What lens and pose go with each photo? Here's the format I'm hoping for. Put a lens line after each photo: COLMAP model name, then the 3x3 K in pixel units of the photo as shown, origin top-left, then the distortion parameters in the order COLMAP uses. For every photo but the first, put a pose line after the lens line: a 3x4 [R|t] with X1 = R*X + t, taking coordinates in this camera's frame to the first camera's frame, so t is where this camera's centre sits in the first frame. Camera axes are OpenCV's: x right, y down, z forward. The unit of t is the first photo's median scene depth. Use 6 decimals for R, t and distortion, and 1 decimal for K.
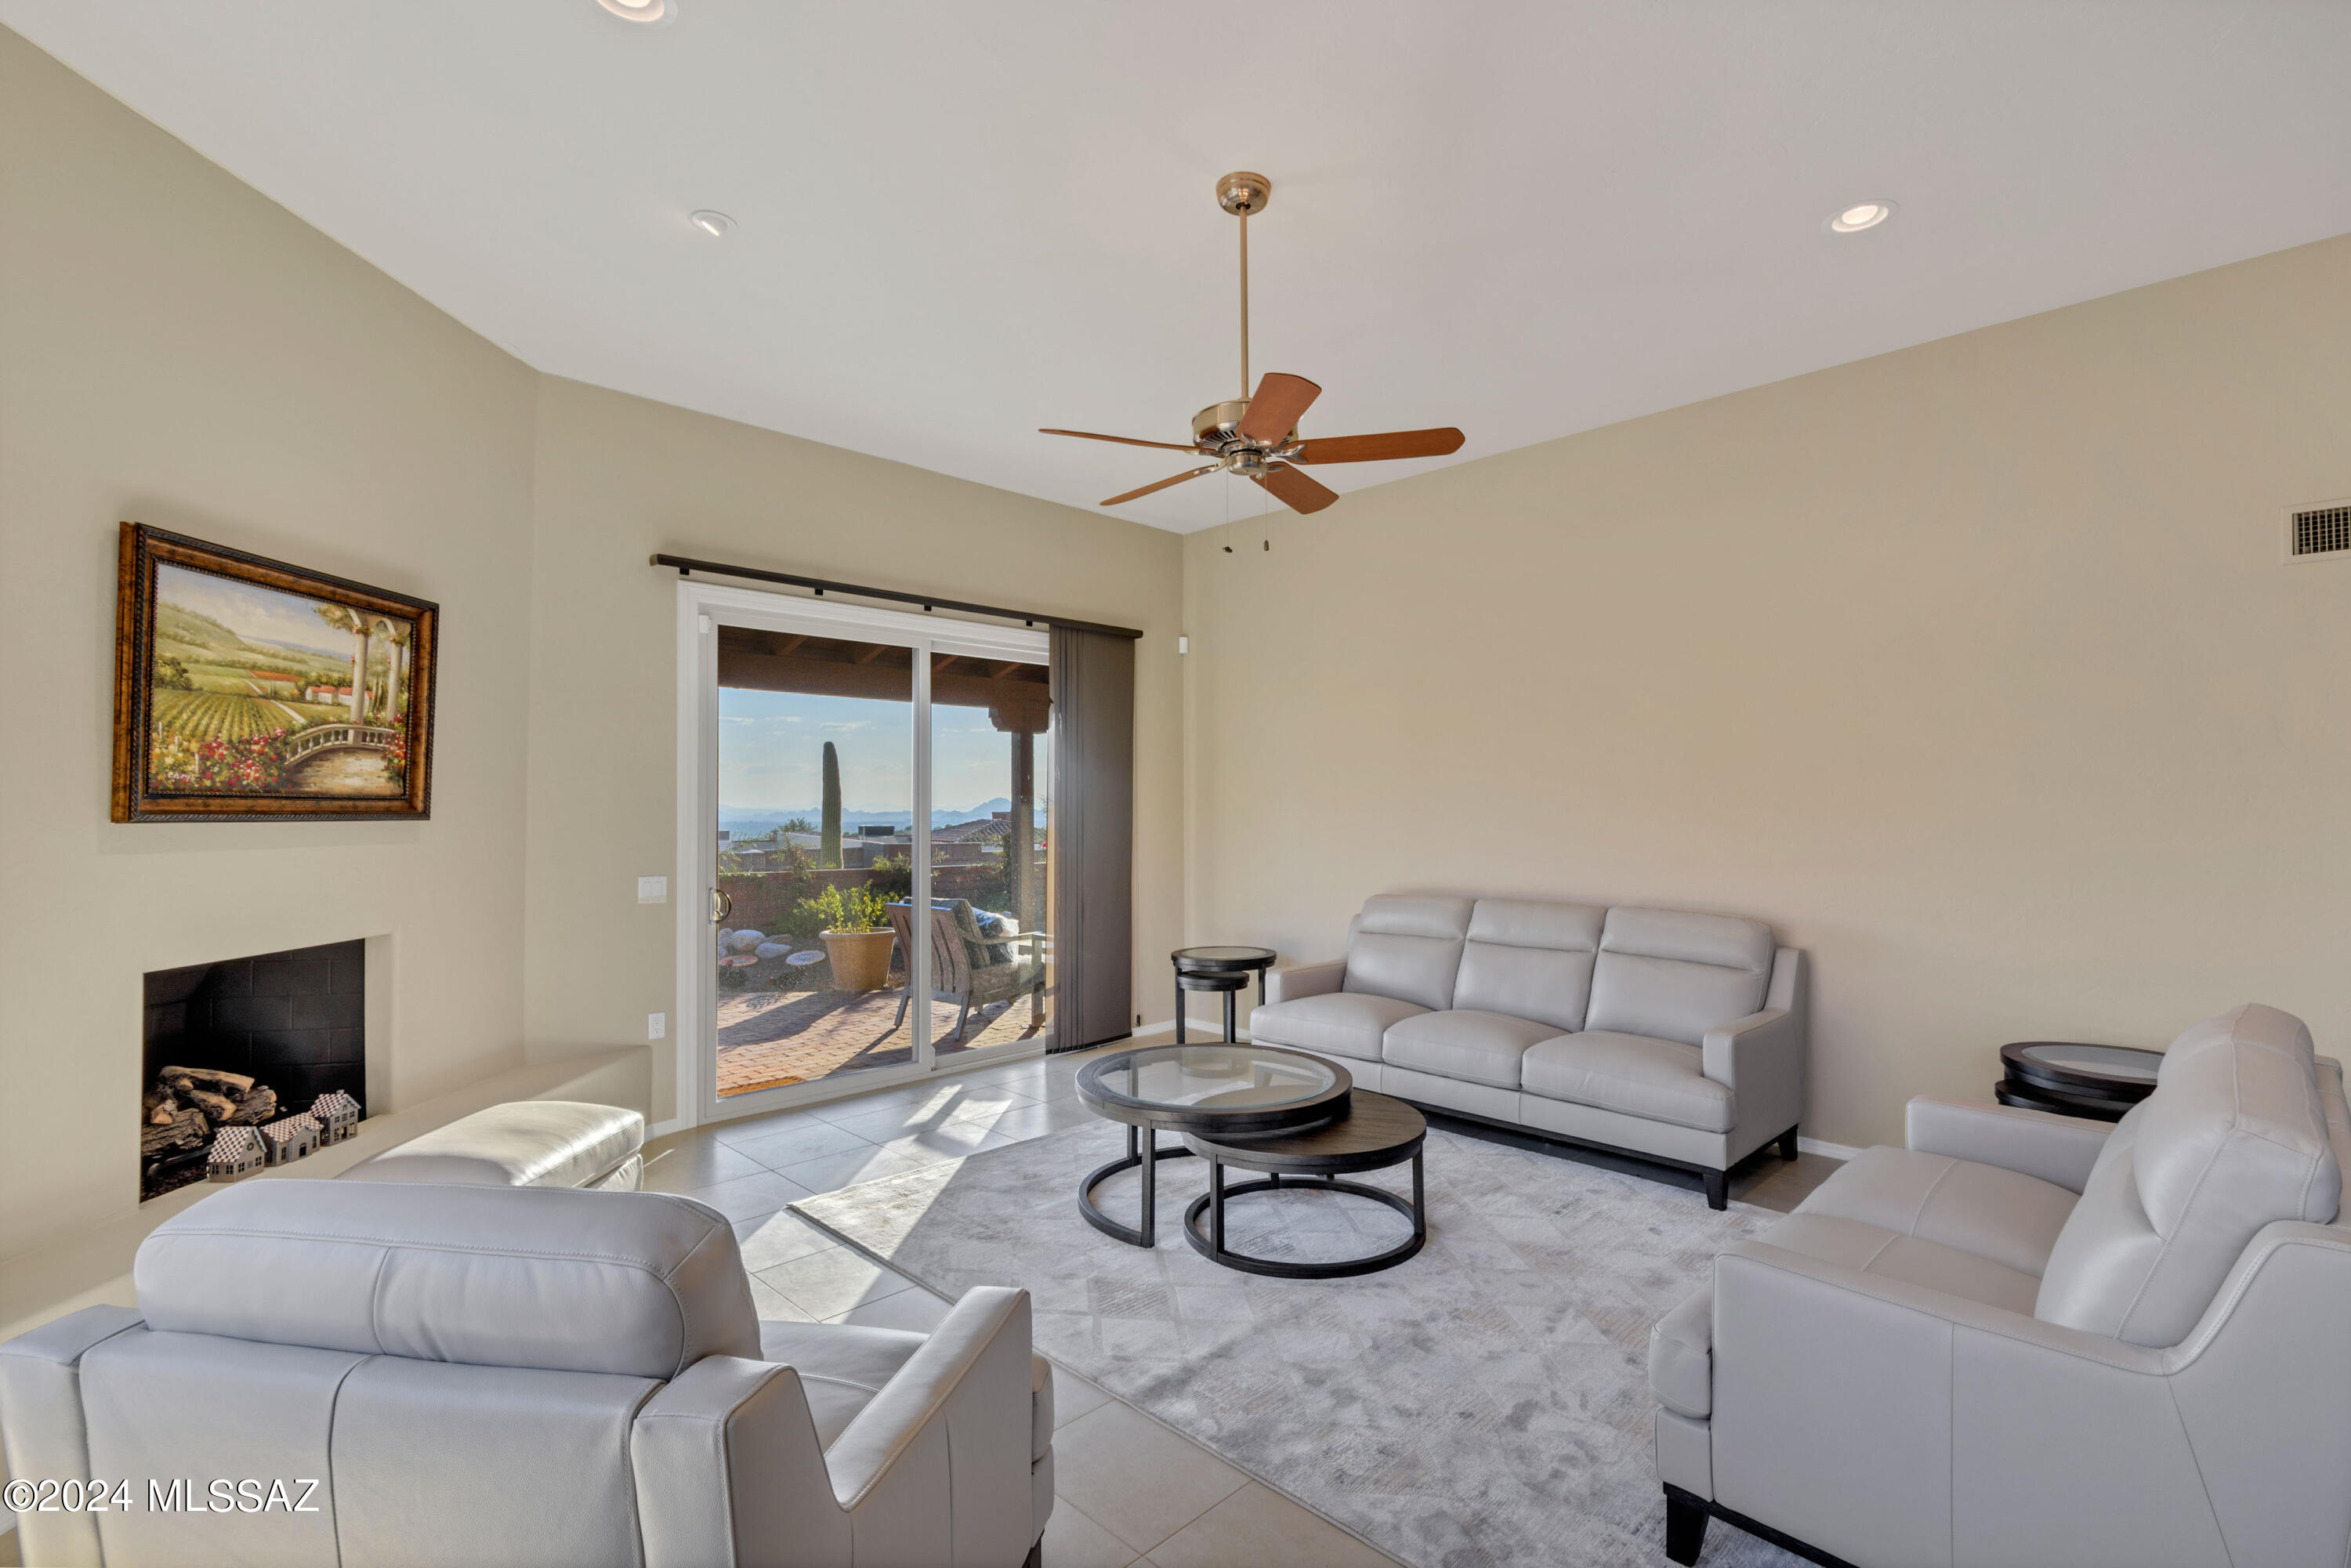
lens RADIAL K [[1082.5, 0, 1175.5], [0, 1082.5, 784.0], [0, 0, 1]] dist [-0.000551, 0.000078]
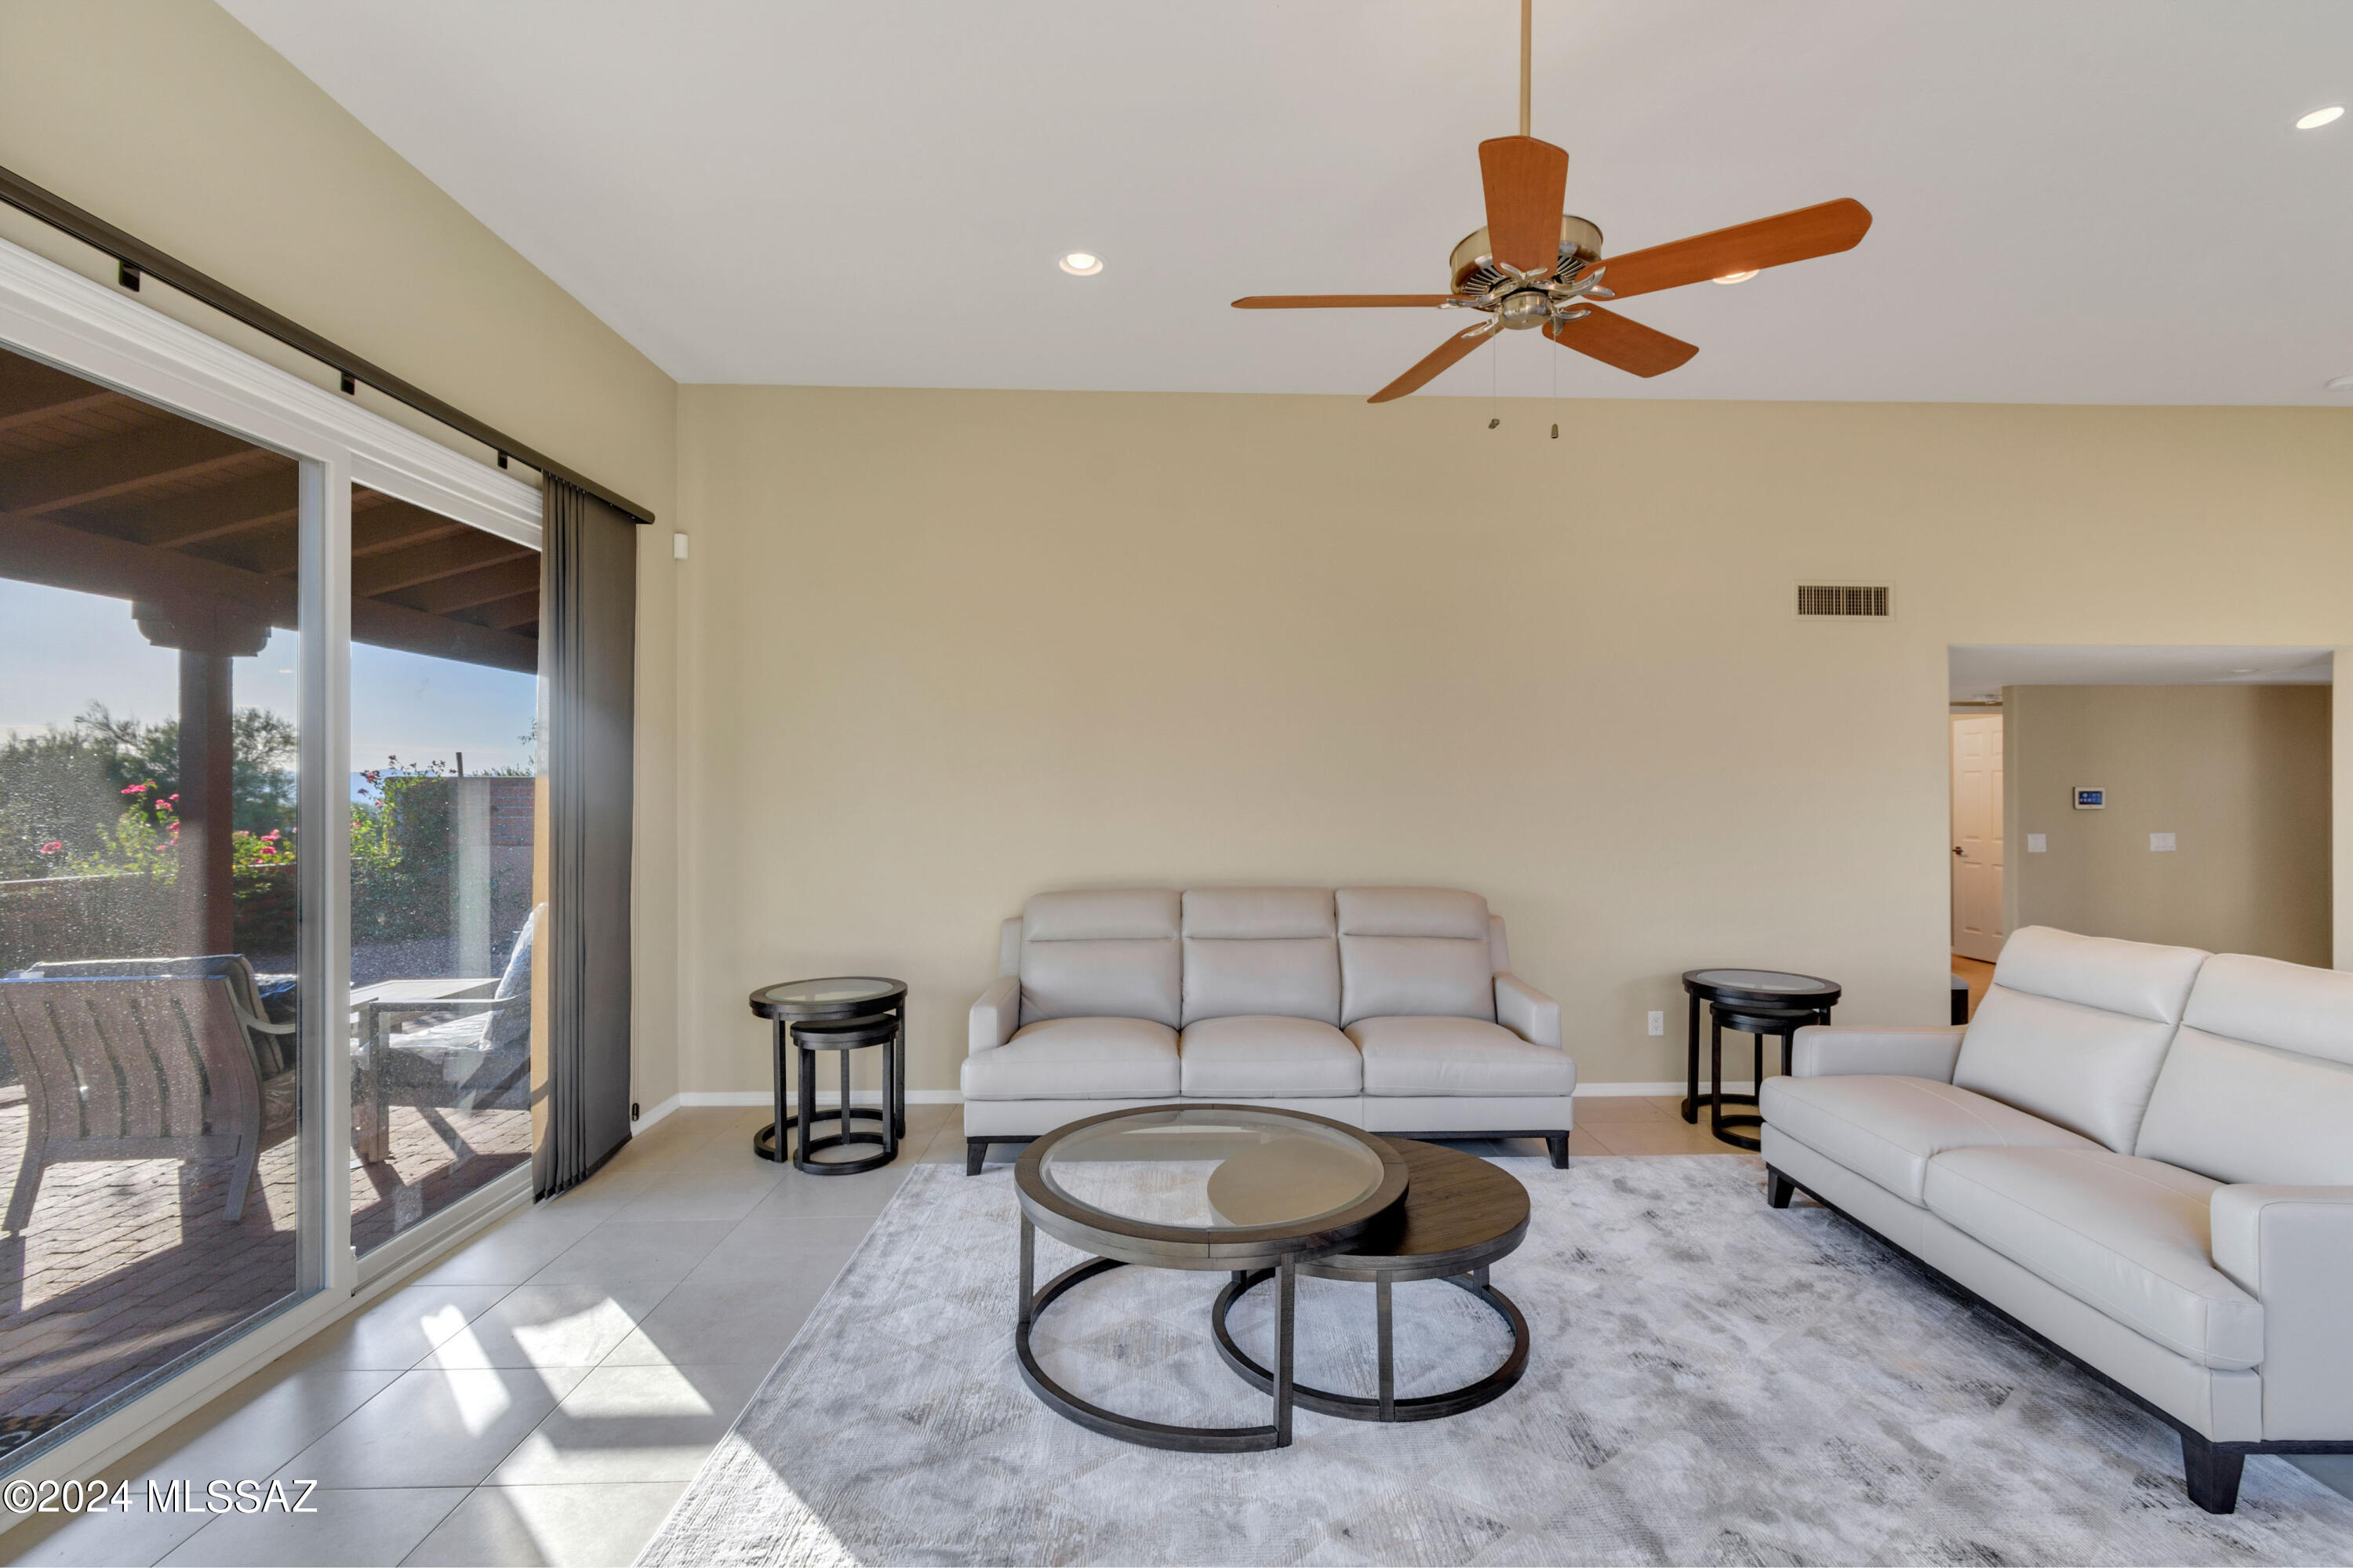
lens RADIAL K [[1083.5, 0, 1176.5], [0, 1083.5, 784.0], [0, 0, 1]] dist [-0.000551, 0.000078]
pose [[0.669116, 0.002940, 0.743153, -0.380176], [-0.019605, 0.999714, 0.013696, 0.007105], [-0.742900, -0.023734, 0.668982, 0.406770]]
